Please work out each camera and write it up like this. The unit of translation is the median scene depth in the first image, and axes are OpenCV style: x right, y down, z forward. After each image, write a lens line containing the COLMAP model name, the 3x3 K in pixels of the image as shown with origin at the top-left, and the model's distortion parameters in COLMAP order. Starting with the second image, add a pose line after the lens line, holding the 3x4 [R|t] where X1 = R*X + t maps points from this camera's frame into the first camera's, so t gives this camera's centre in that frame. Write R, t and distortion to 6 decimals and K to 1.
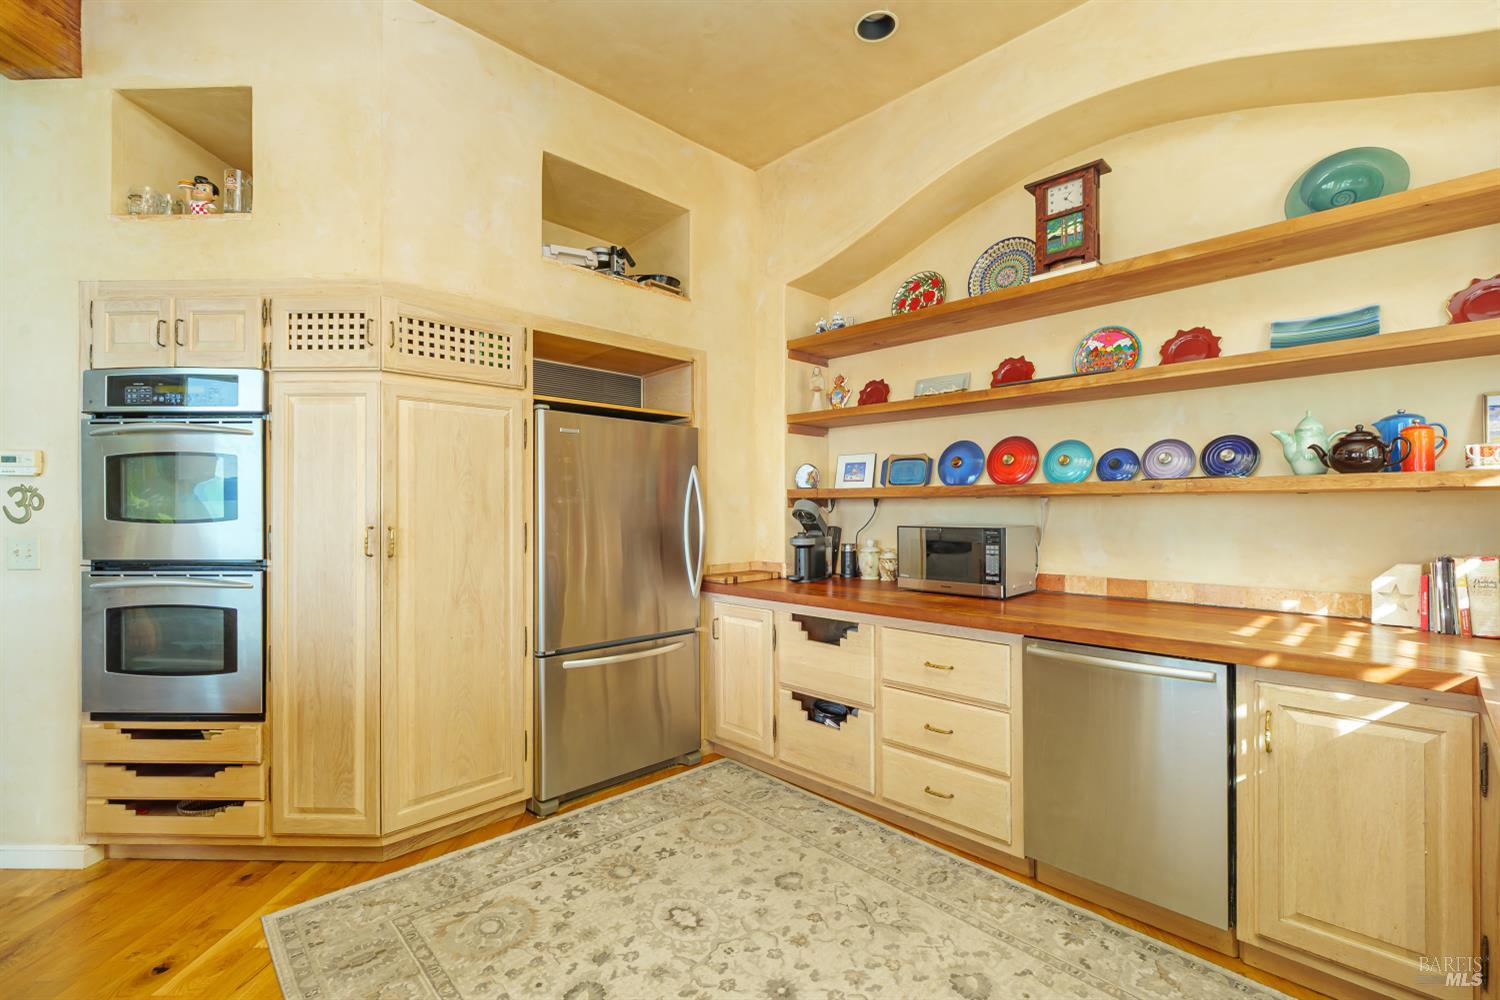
lens RADIAL K [[654.6, 0, 751.8], [0, 654.6, 510.6], [0, 0, 1]] dist [0.000937, 0.000301]
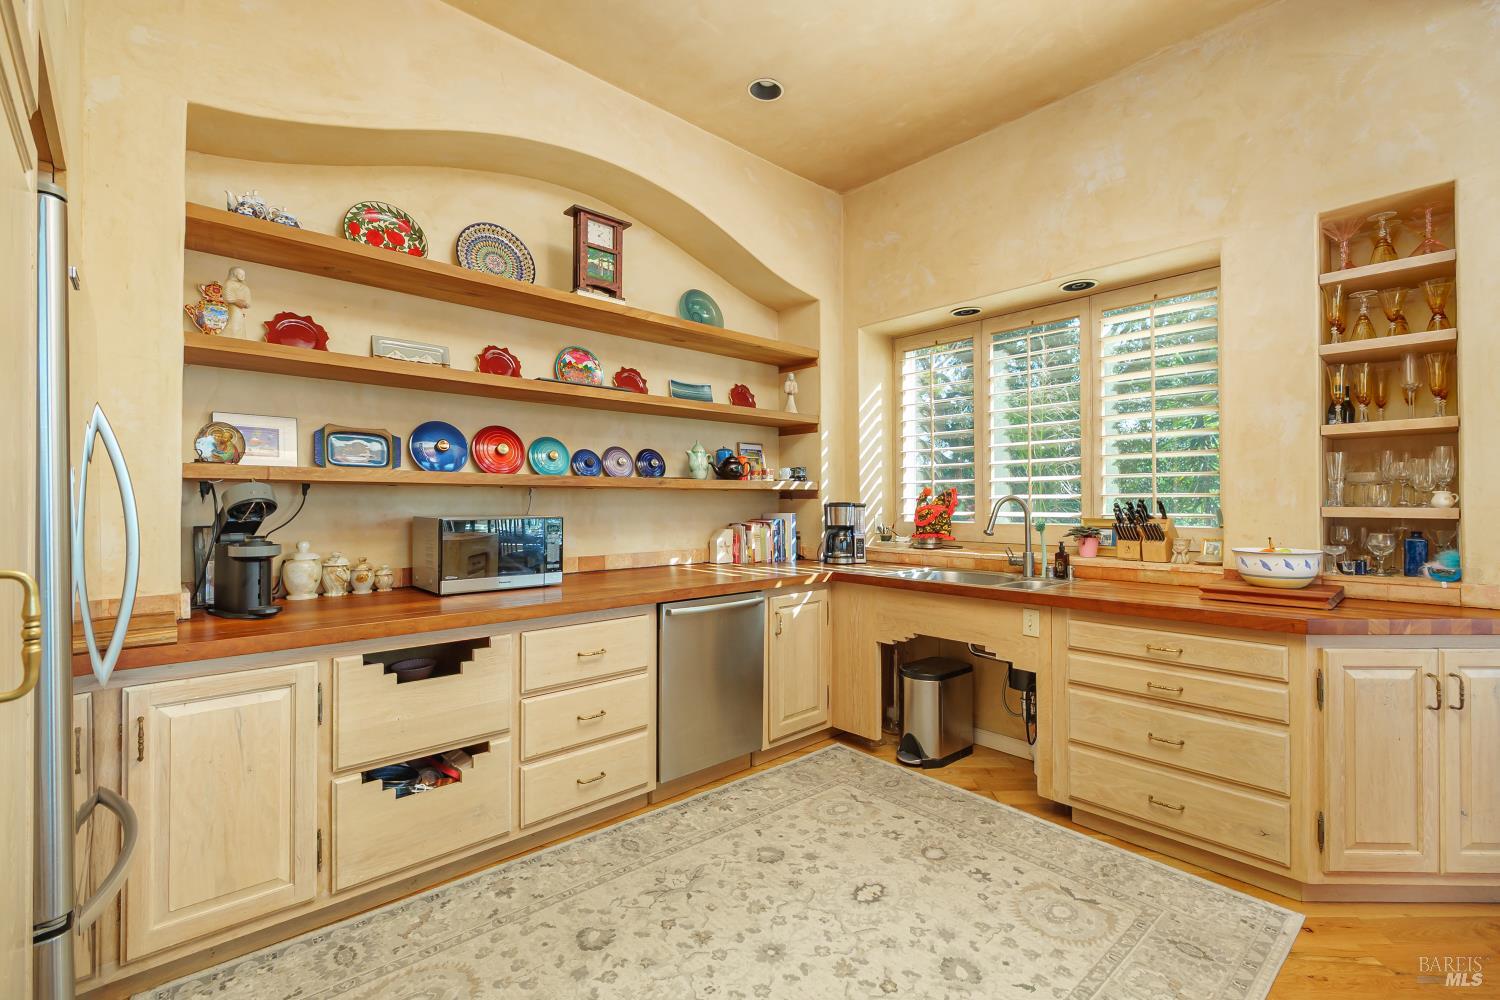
lens RADIAL K [[677.6, 0, 750.0], [0, 677.6, 500.0], [0, 0, 1]] dist [0.017087, 0.000030]
pose [[0.032326, 0.002320, 0.999475, -0.749247], [0.000304, 0.999997, -0.002331, 0.001700], [-0.999477, 0.000379, 0.032326, 0.705230]]
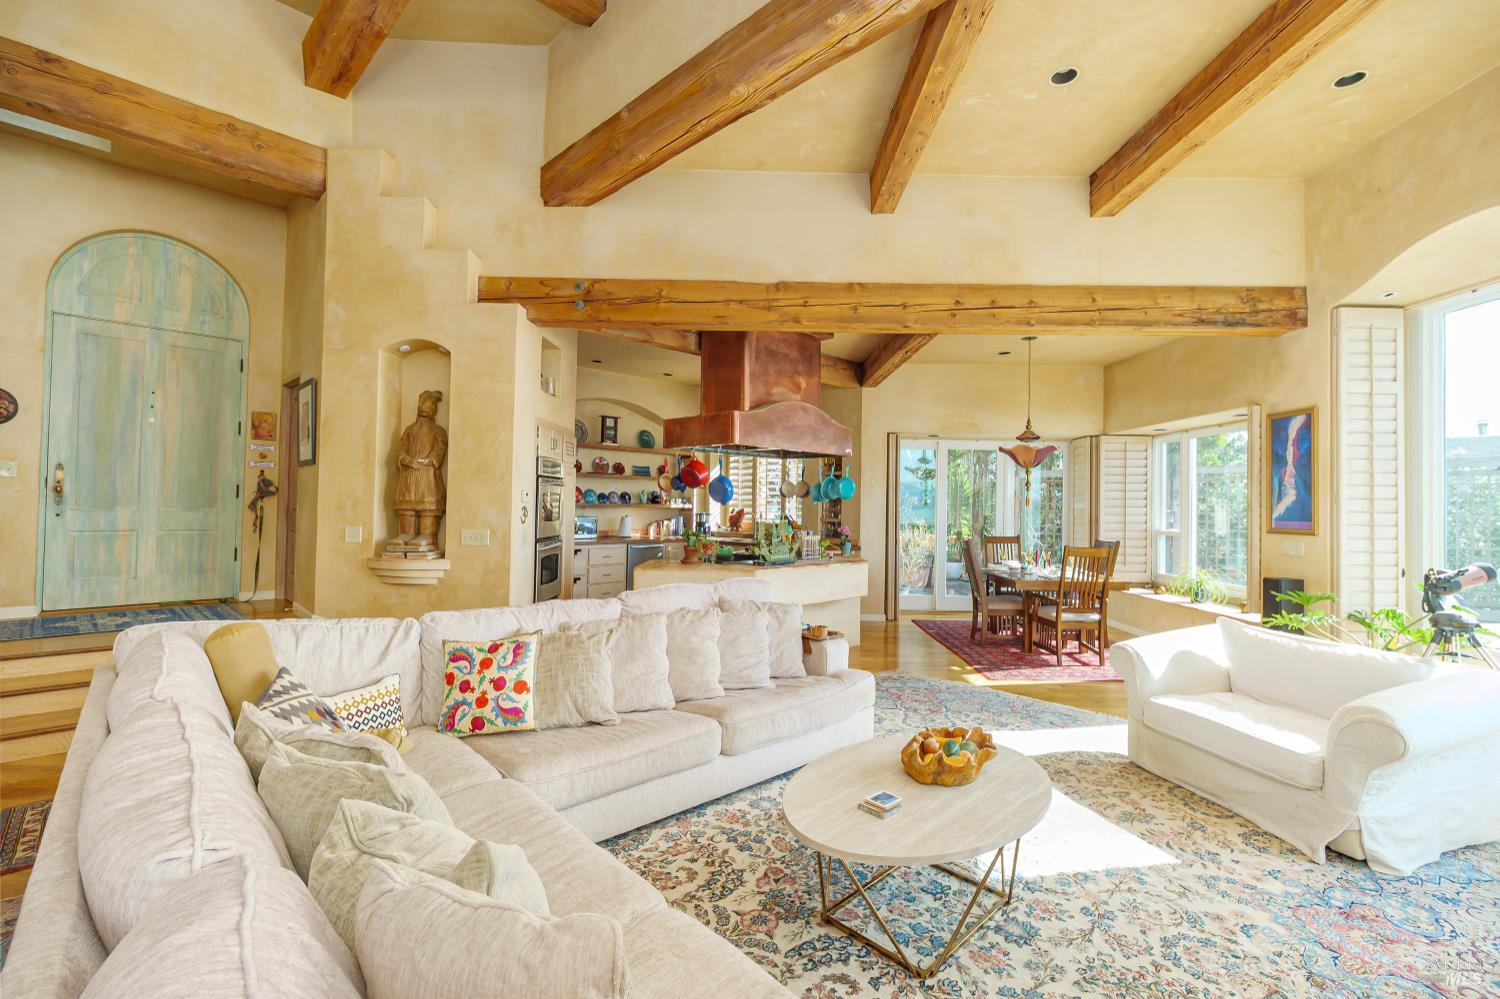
lens RADIAL K [[677.6, 0, 750.0], [0, 677.6, 499.5], [0, 0, 1]] dist [0.017087, 0.000030]
pose [[-0.001030, 0.028017, 0.999607, -3.141997], [-0.009037, 0.999566, -0.028025, 0.033177], [-0.999959, -0.009062, -0.000776, 0.266334]]
